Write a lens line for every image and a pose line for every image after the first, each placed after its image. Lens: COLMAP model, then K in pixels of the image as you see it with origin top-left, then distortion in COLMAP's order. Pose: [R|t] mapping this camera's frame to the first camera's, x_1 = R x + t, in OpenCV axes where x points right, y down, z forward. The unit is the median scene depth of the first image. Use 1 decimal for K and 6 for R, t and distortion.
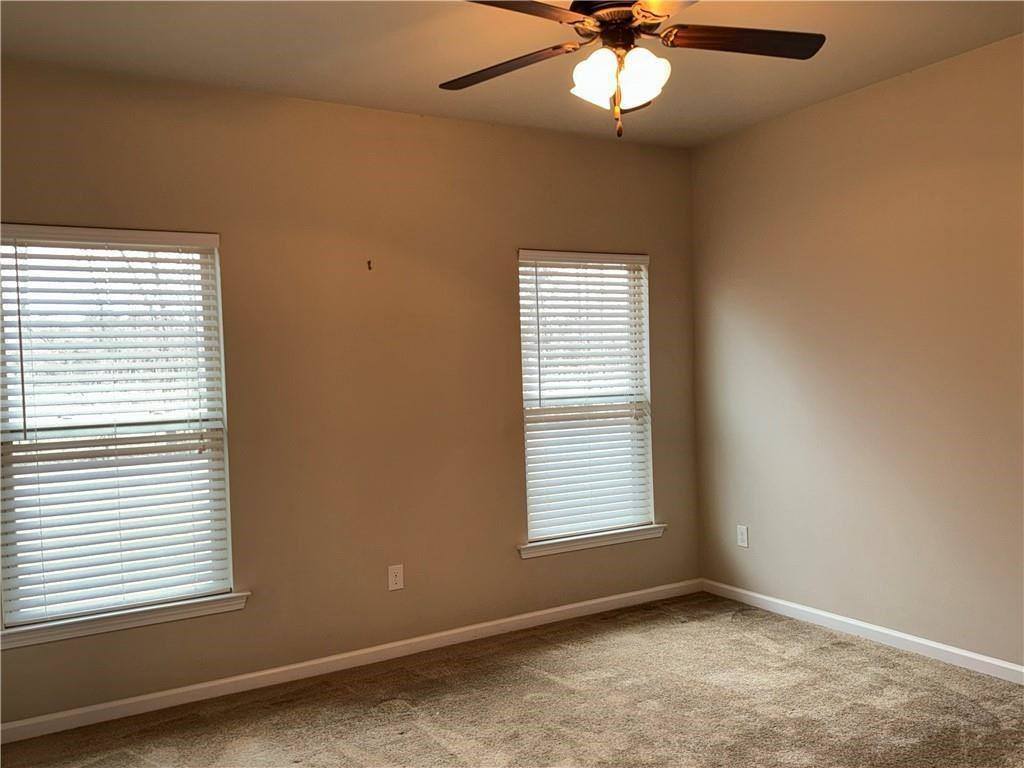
lens RADIAL K [[862.1, 0, 512.0], [0, 862.1, 384.0], [0, 0, 1]] dist [0.047358, -0.005942]
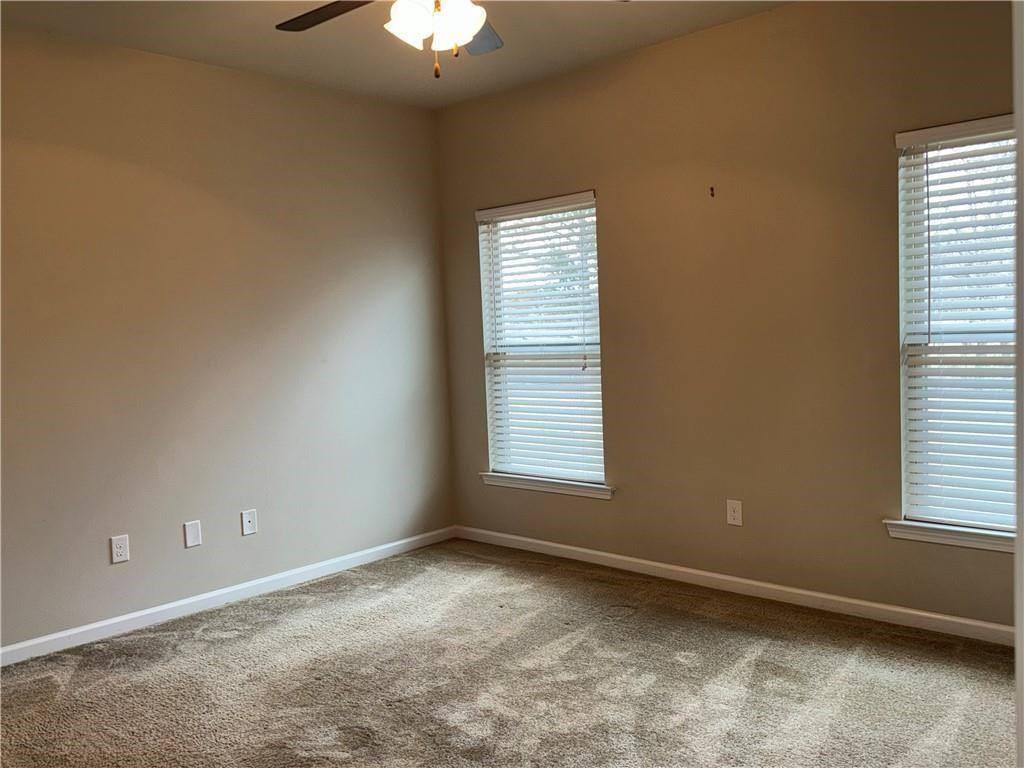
lens RADIAL K [[963.1, 0, 512.0], [0, 963.1, 384.0], [0, 0, 1]] dist [0.157545, -0.002583]
pose [[0.244857, 0.091707, -0.965212, 0.861286], [0.032195, 0.994199, 0.102628, -0.042120], [0.969024, -0.056204, 0.240484, 0.504438]]
